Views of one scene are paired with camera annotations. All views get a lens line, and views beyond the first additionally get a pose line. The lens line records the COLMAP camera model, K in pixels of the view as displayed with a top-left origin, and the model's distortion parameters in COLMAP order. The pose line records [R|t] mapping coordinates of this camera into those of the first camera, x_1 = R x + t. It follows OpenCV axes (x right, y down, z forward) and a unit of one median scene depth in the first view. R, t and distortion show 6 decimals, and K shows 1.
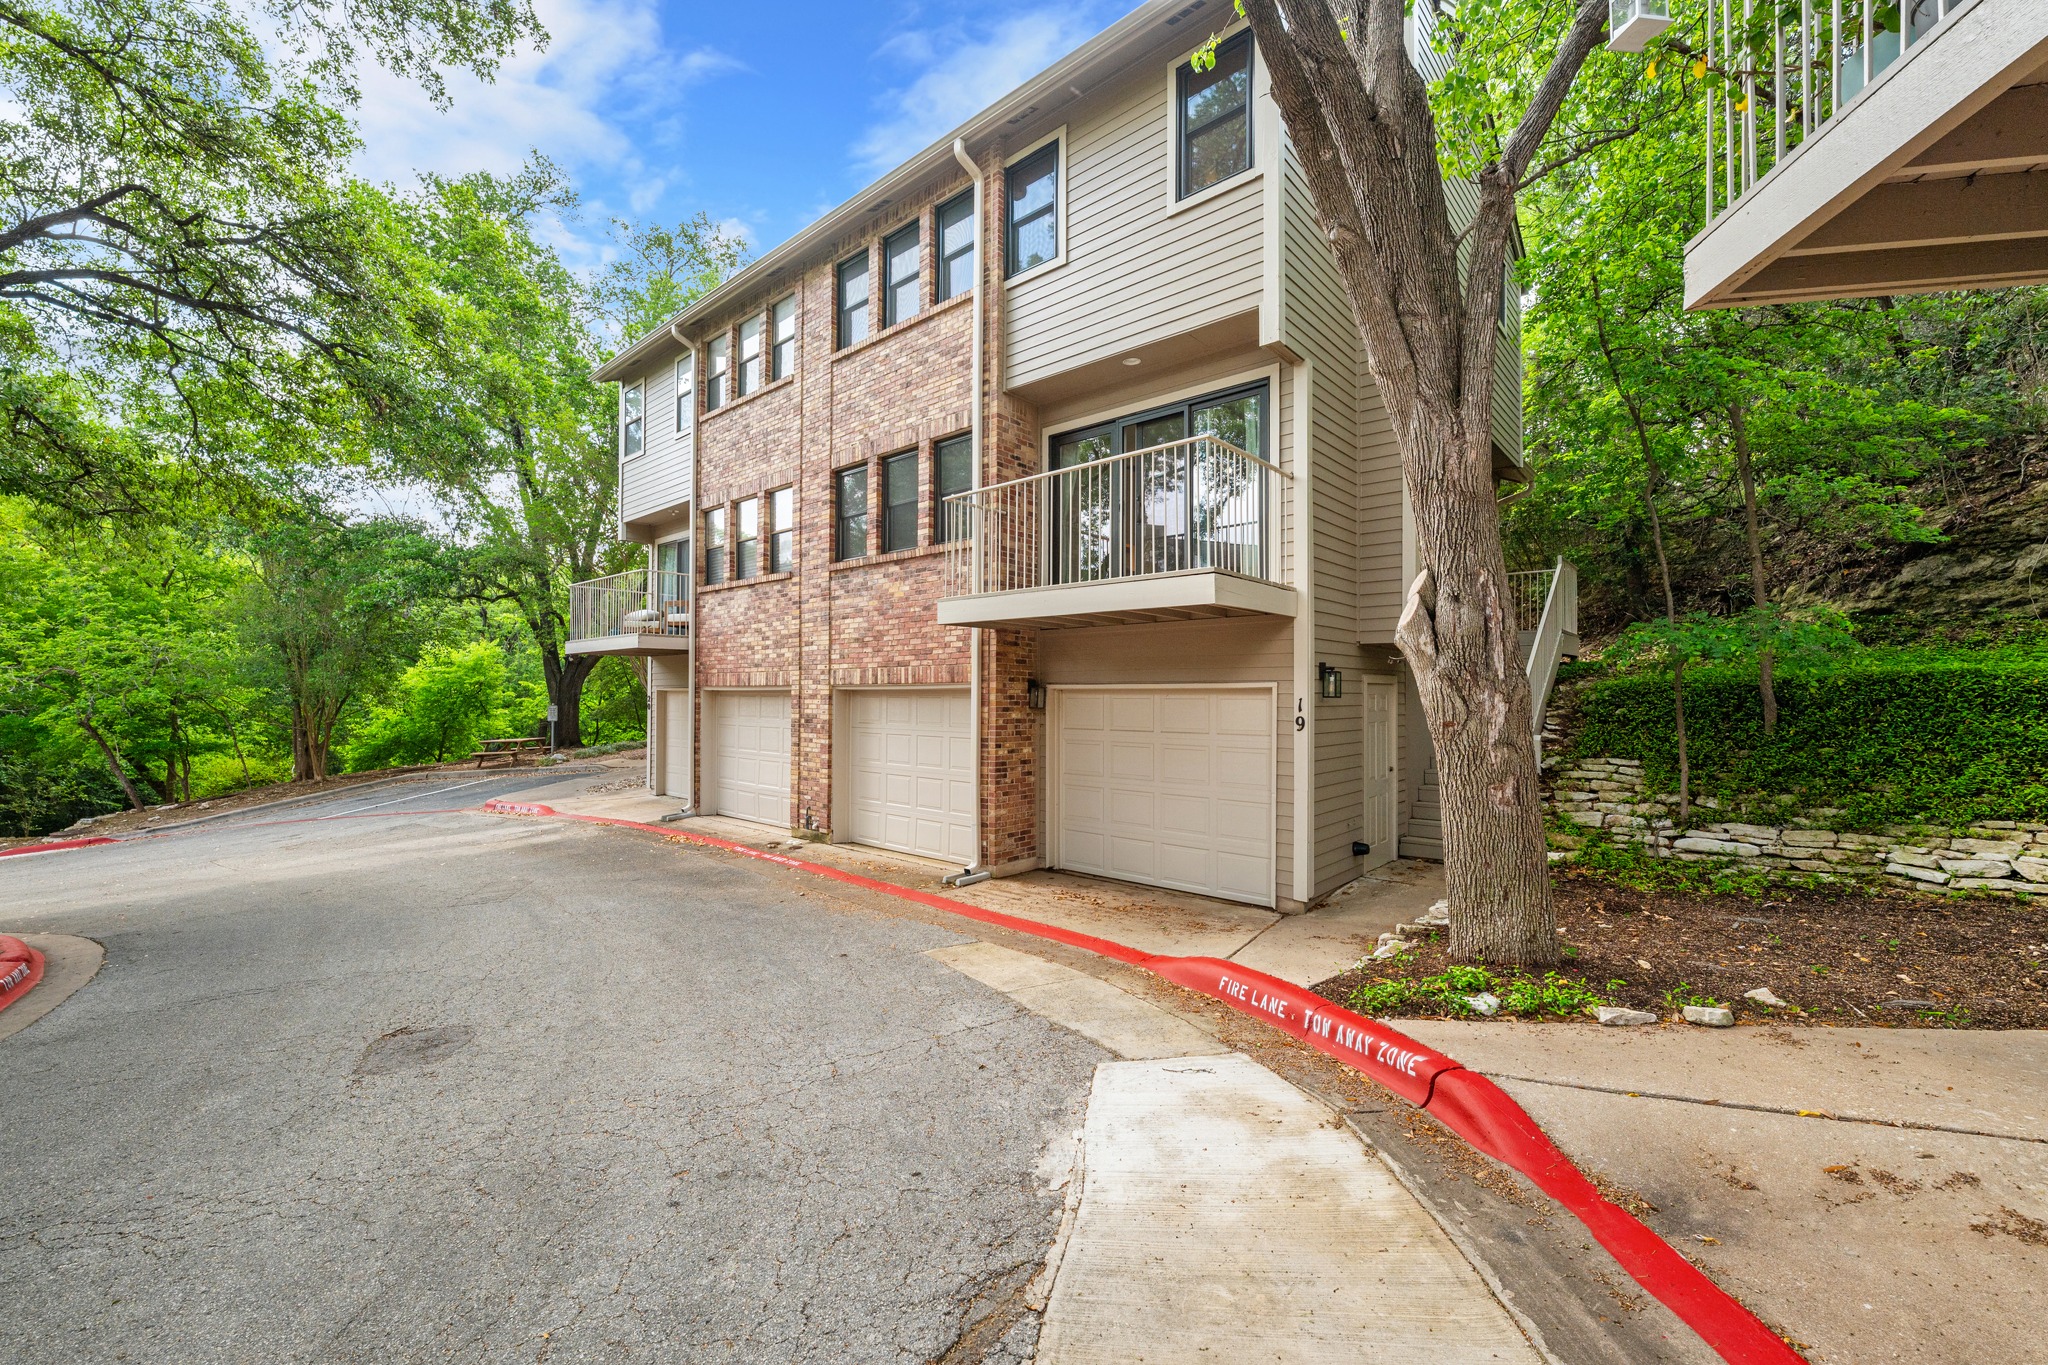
lens RADIAL K [[803.0, 0, 1025.0], [0, 803.0, 682.9], [0, 0, 1]] dist [-0.002640, 0.000002]
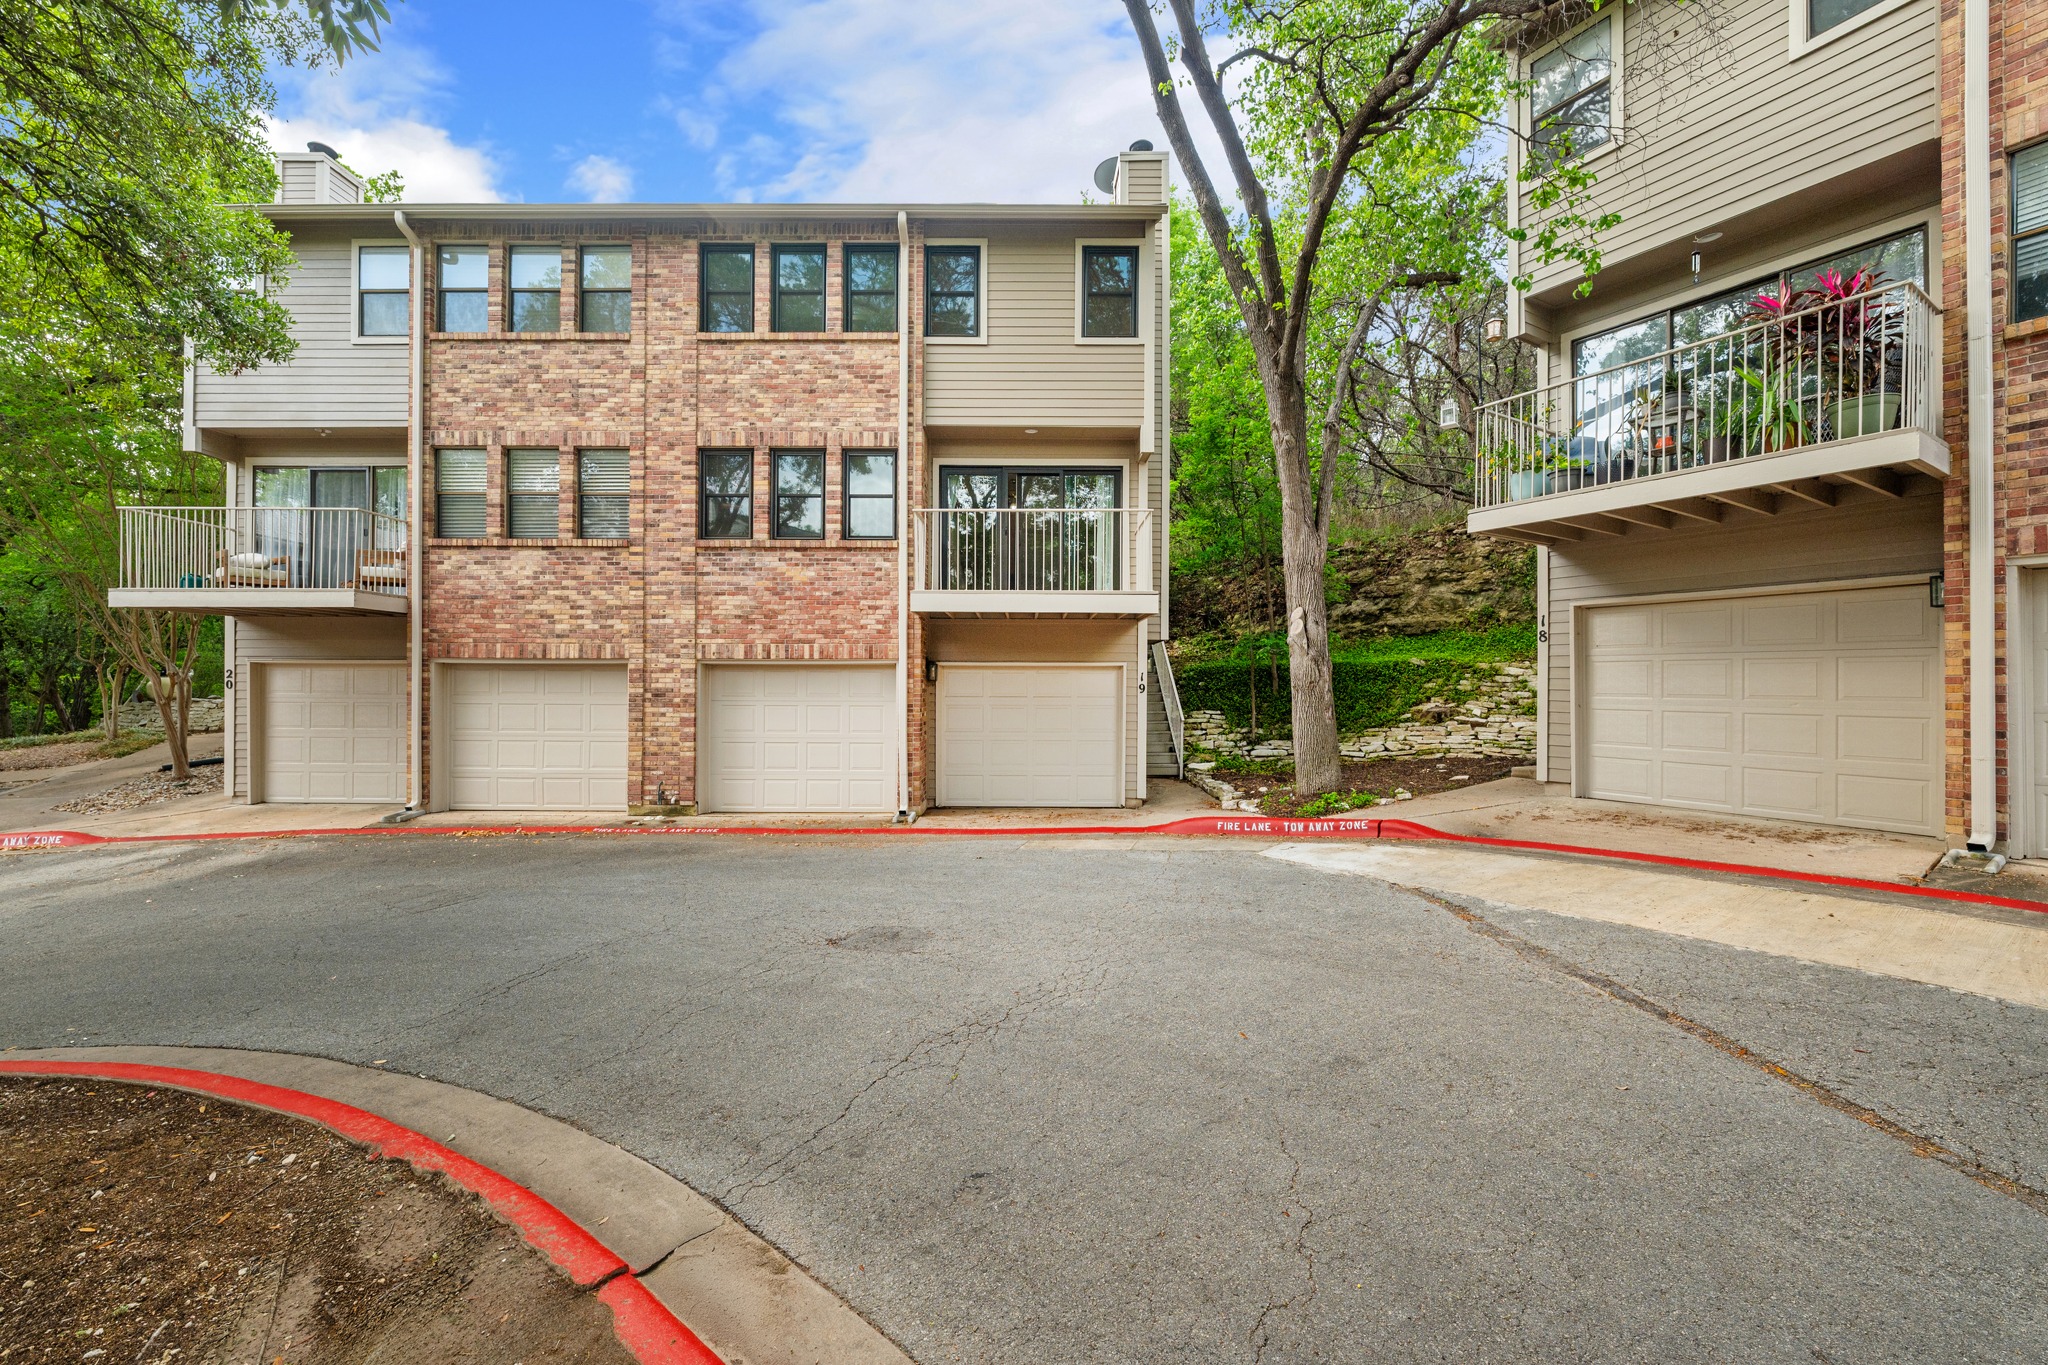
lens RADIAL K [[803.0, 0, 1015.6], [0, 803.0, 680.5], [0, 0, 1]] dist [-0.002640, 0.000002]
pose [[0.754552, 0.002852, 0.656234, -0.639006], [-0.012079, 0.999881, 0.009544, 0.015985], [-0.656129, -0.015129, 0.754497, -0.033445]]
